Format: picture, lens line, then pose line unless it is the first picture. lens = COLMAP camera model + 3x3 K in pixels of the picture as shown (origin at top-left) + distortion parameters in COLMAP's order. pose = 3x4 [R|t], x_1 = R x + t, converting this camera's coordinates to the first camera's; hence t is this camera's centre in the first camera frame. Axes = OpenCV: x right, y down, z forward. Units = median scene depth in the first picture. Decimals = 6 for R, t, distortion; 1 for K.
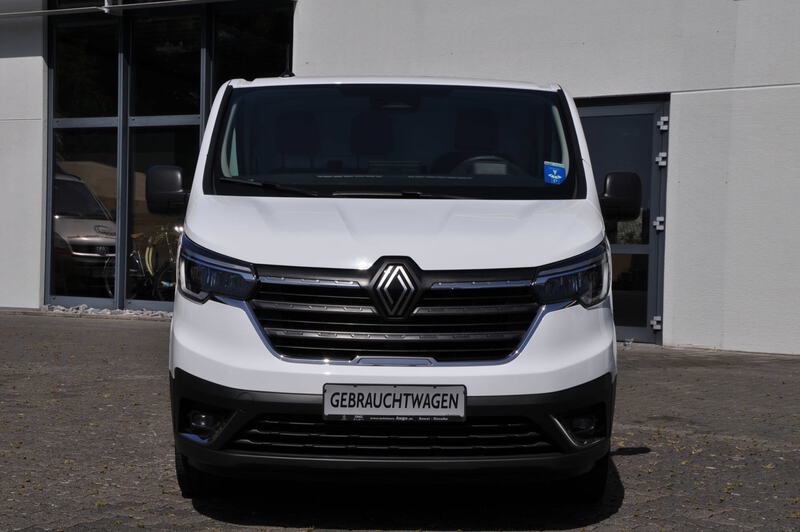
lens RADIAL K [[1534.8, 0, 400.0], [0, 1534.8, 266.0], [0, 0, 1]] dist [0.039430, 0.146233]
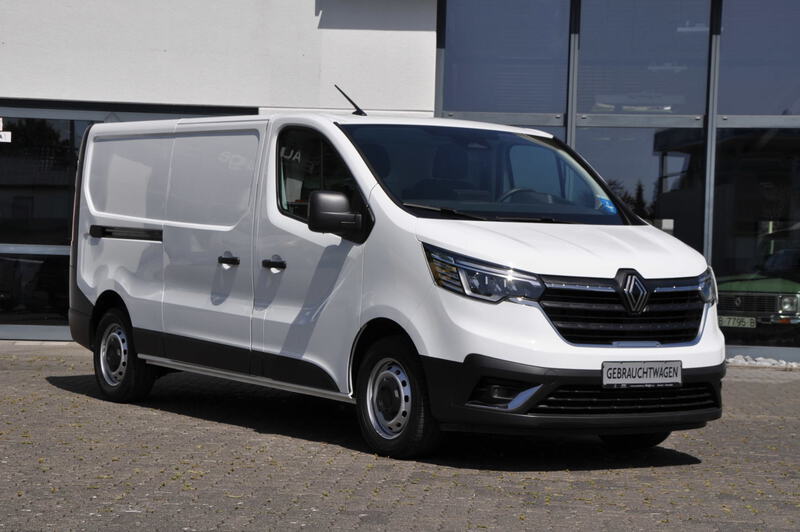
lens RADIAL K [[1662.0, 0, 400.0], [0, 1662.0, 266.0], [0, 0, 1]] dist [0.541272, 0.003054]
pose [[0.837632, 0.001931, 0.546231, -1.012854], [-0.007040, 0.999949, 0.007261, -0.018628], [-0.546189, -0.009928, 0.837603, -0.157862]]
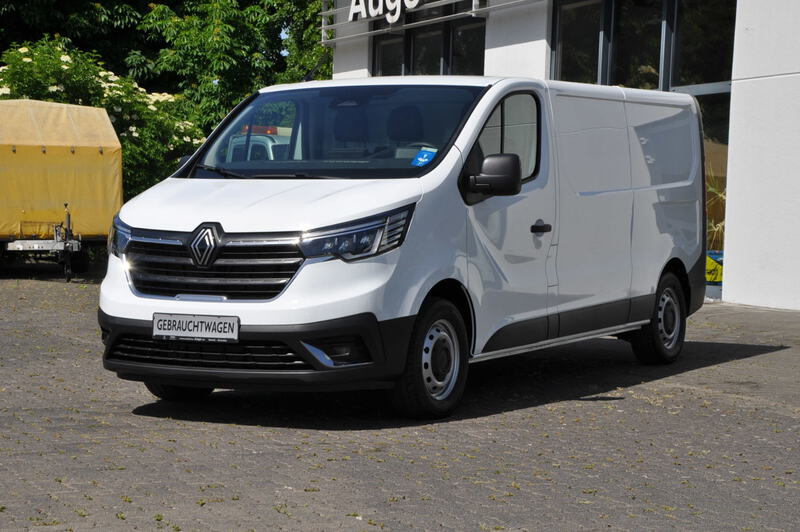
lens RADIAL K [[1662.0, 0, 400.0], [0, 1662.0, 266.0], [0, 0, 1]] dist [0.541272, 0.003054]
pose [[0.877222, 0.013525, -0.479895, 0.873832], [-0.006684, 0.999850, 0.015961, 0.007872], [0.480039, -0.010794, 0.877181, -0.234319]]
